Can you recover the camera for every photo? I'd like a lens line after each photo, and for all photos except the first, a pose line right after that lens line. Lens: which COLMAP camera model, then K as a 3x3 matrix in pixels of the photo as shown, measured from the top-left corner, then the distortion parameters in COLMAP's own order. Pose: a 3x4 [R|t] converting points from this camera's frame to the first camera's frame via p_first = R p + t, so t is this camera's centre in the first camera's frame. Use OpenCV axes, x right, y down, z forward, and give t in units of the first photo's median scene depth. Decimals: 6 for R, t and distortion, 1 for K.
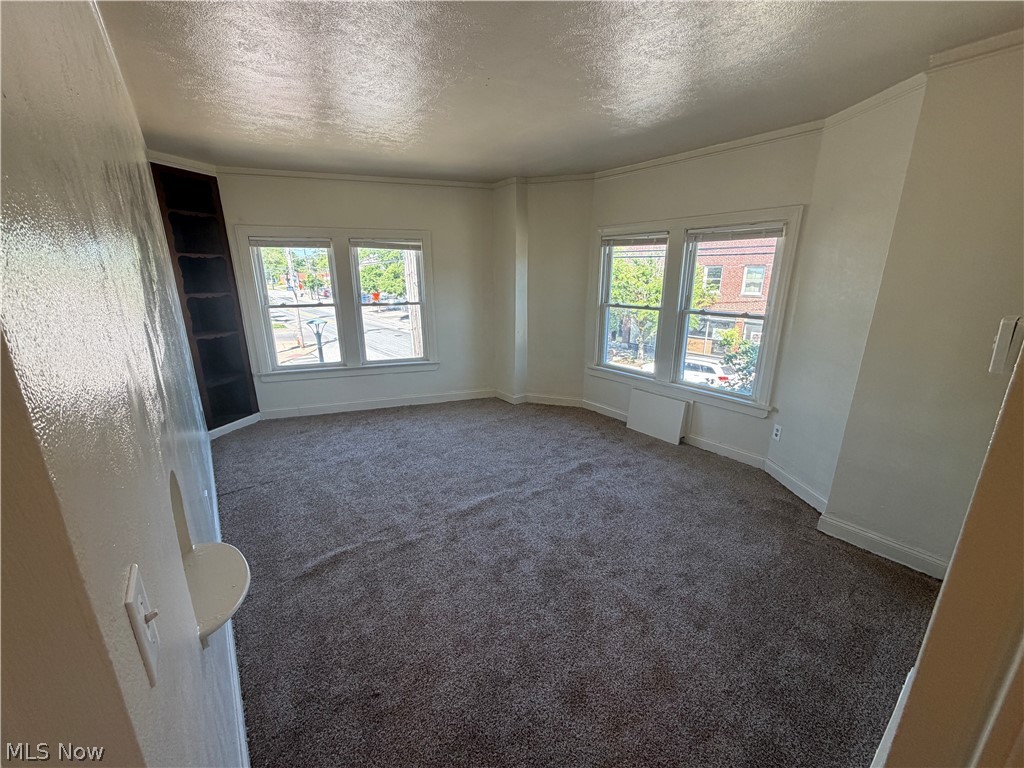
lens RADIAL K [[410.4, 0, 512.0], [0, 410.4, 384.0], [0, 0, 1]] dist [-0.000852, -0.000001]
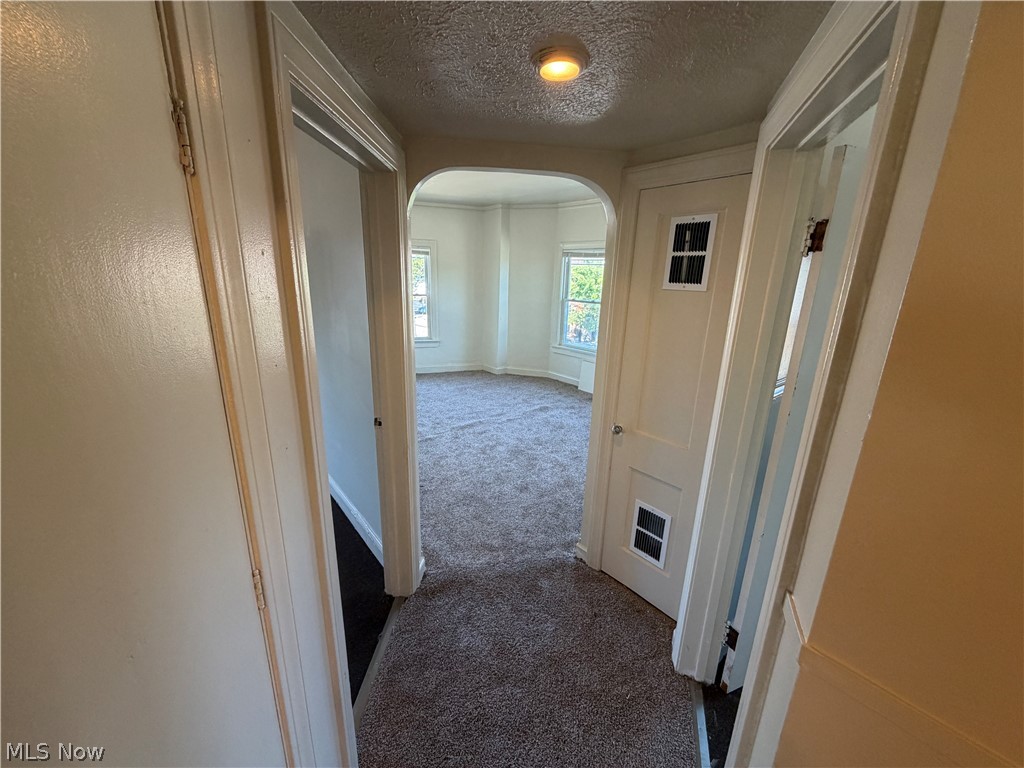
lens RADIAL K [[410.4, 0, 512.0], [0, 410.4, 384.0], [0, 0, 1]] dist [-0.000852, -0.000001]
pose [[0.999058, 0.020828, 0.038080, 0.007193], [-0.020697, 0.999778, -0.003826, 0.125703], [-0.038151, 0.003034, 0.999267, -0.465695]]
